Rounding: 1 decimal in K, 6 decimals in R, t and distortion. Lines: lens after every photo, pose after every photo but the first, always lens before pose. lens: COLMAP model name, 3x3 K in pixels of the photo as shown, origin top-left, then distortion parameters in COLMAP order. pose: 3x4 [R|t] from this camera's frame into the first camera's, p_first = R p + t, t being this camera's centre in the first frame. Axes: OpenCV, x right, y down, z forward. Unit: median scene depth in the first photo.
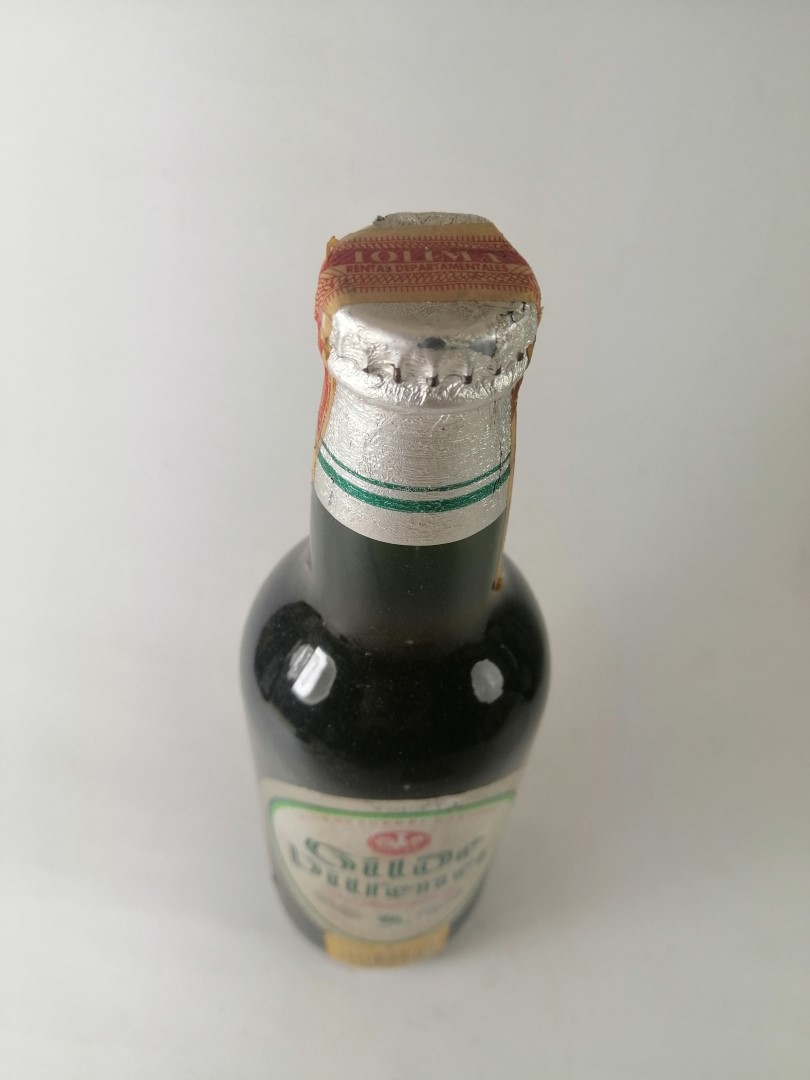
lens RADIAL K [[917.1, 0, 405.0], [0, 917.1, 540.0], [0, 0, 1]] dist [-0.004304, -0.005134]
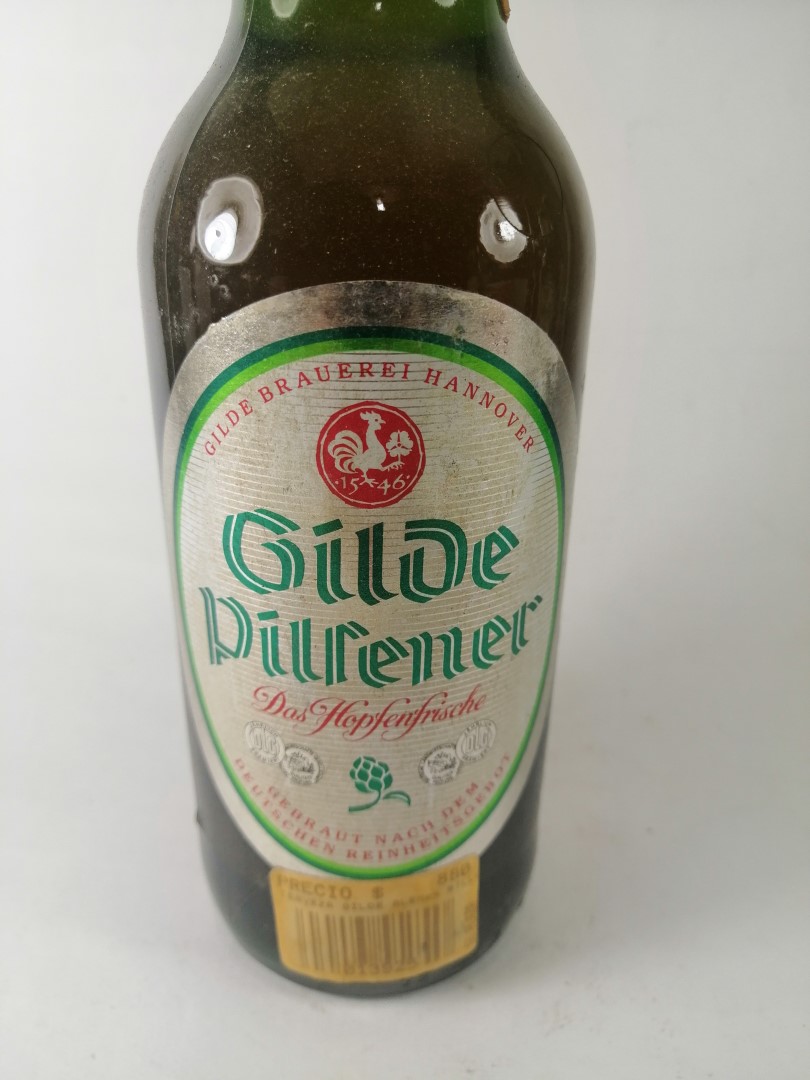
lens RADIAL K [[917.1, 0, 405.0], [0, 917.1, 540.0], [0, 0, 1]] dist [-0.004304, -0.005134]
pose [[0.999247, -0.036309, -0.013676, 0.020796], [0.027930, 0.917822, -0.396009, 0.590617], [0.026931, 0.395329, 0.918145, 0.460369]]
